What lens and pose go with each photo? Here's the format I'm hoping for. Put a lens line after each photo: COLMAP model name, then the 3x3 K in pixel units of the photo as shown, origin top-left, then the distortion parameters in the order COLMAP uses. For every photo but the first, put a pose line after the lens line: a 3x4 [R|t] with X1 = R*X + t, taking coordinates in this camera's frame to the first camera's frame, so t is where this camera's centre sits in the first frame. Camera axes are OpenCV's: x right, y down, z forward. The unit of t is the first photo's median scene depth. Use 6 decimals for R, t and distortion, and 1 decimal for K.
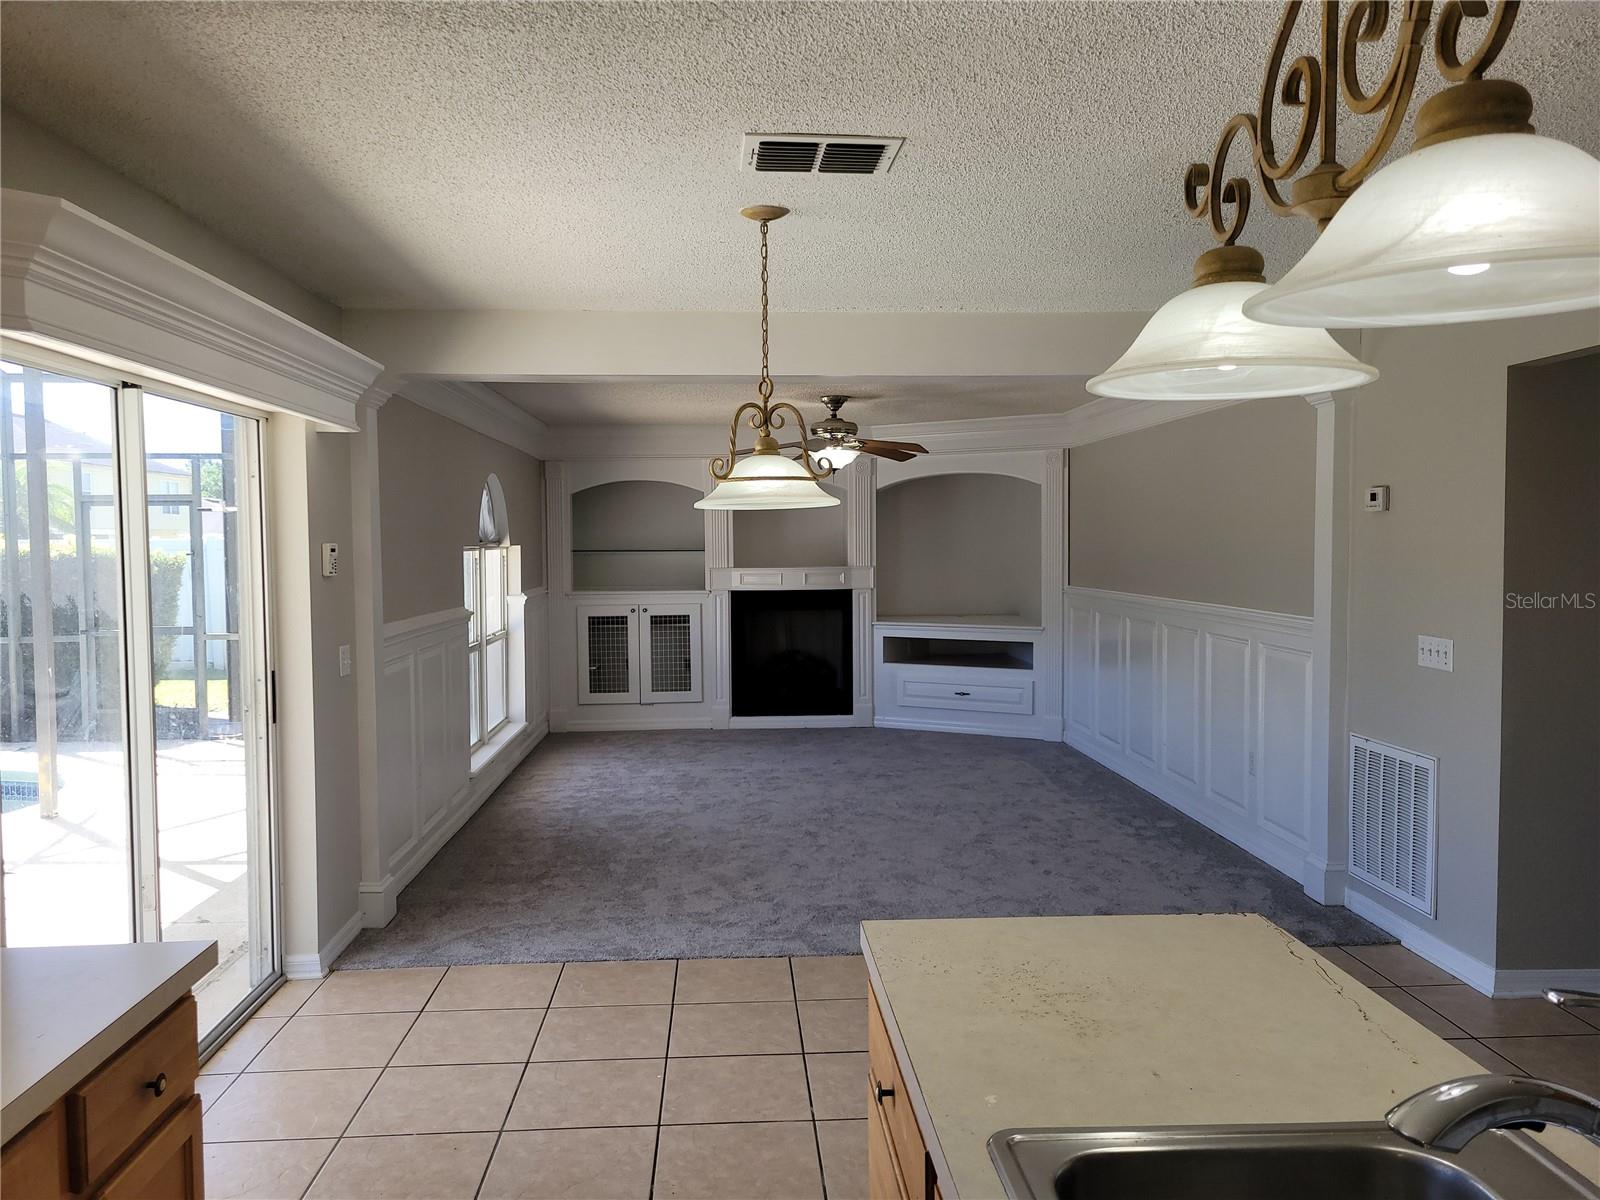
lens RADIAL K [[1206.4, 0, 799.4], [0, 1206.4, 602.0], [0, 0, 1]] dist [0.050884, -0.027800]
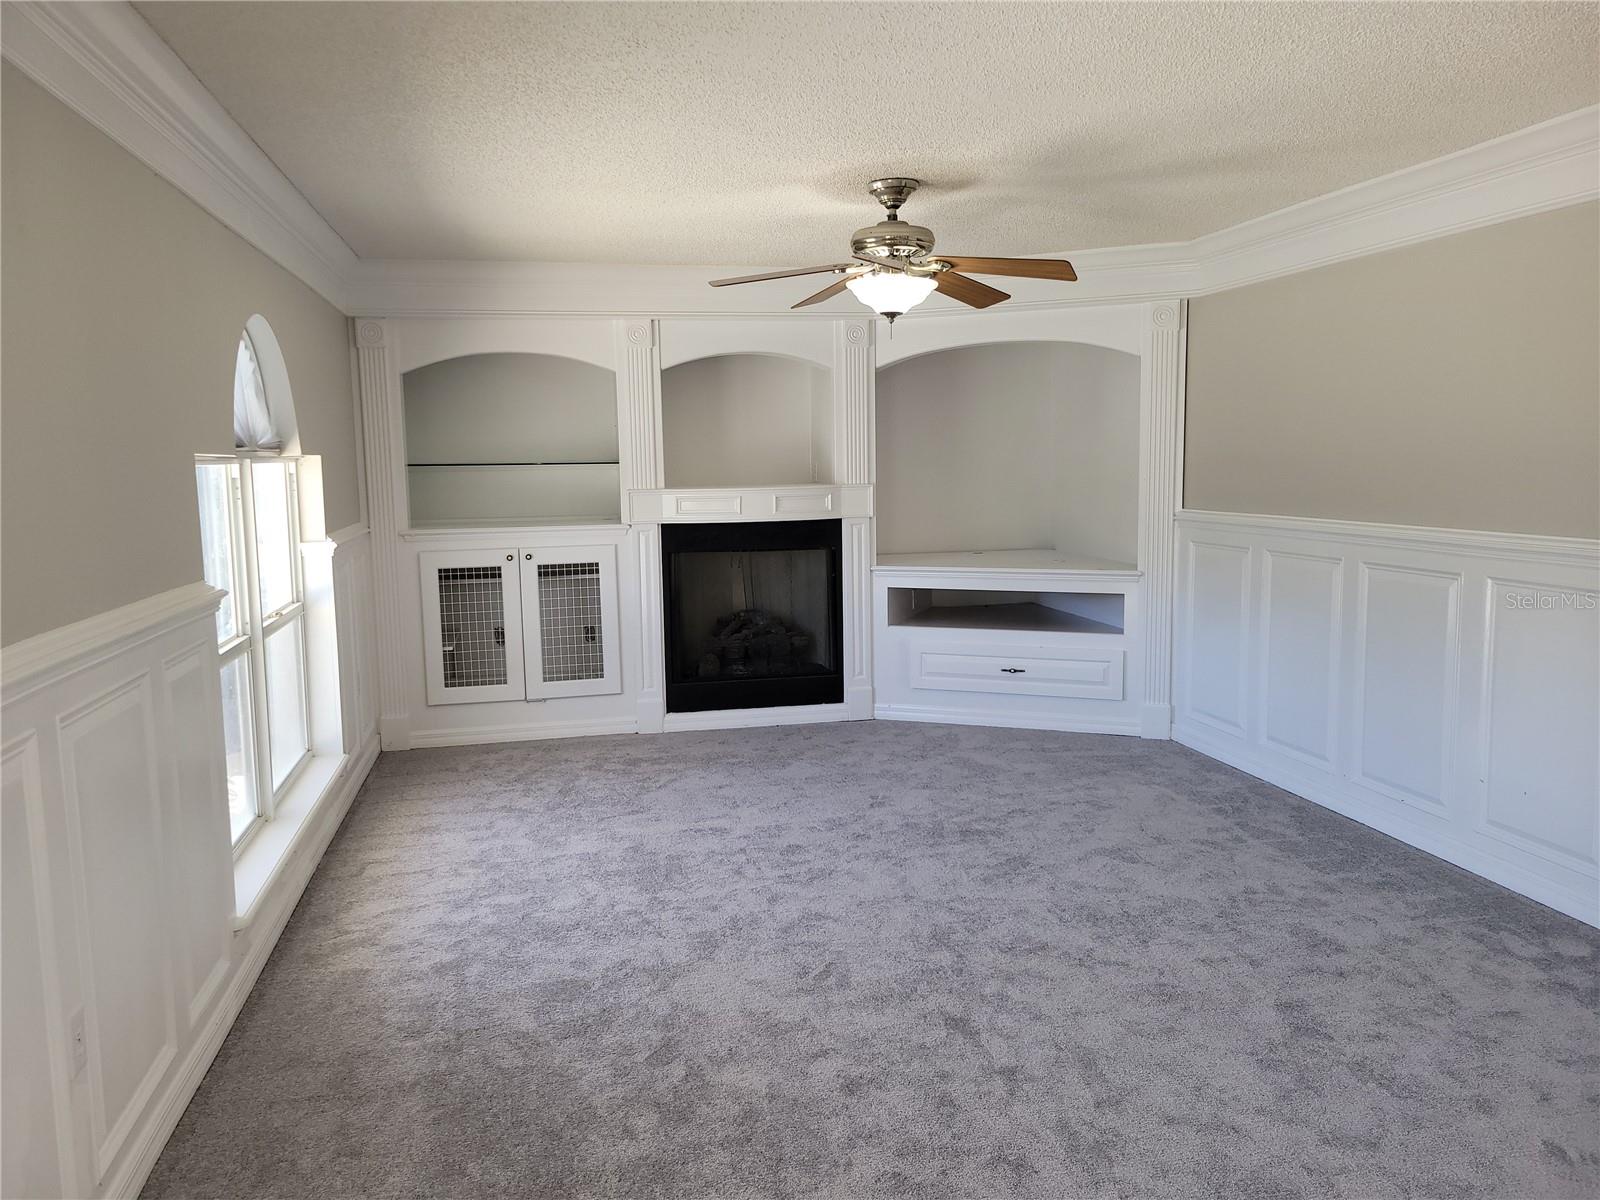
lens RADIAL K [[1206.4, 0, 799.3], [0, 1206.4, 604.3], [0, 0, 1]] dist [0.050884, -0.027800]
pose [[0.988860, -0.027385, 0.146305, -0.084794], [0.016822, 0.997193, 0.072955, -0.013111], [-0.147893, -0.069682, 0.986546, 0.360239]]
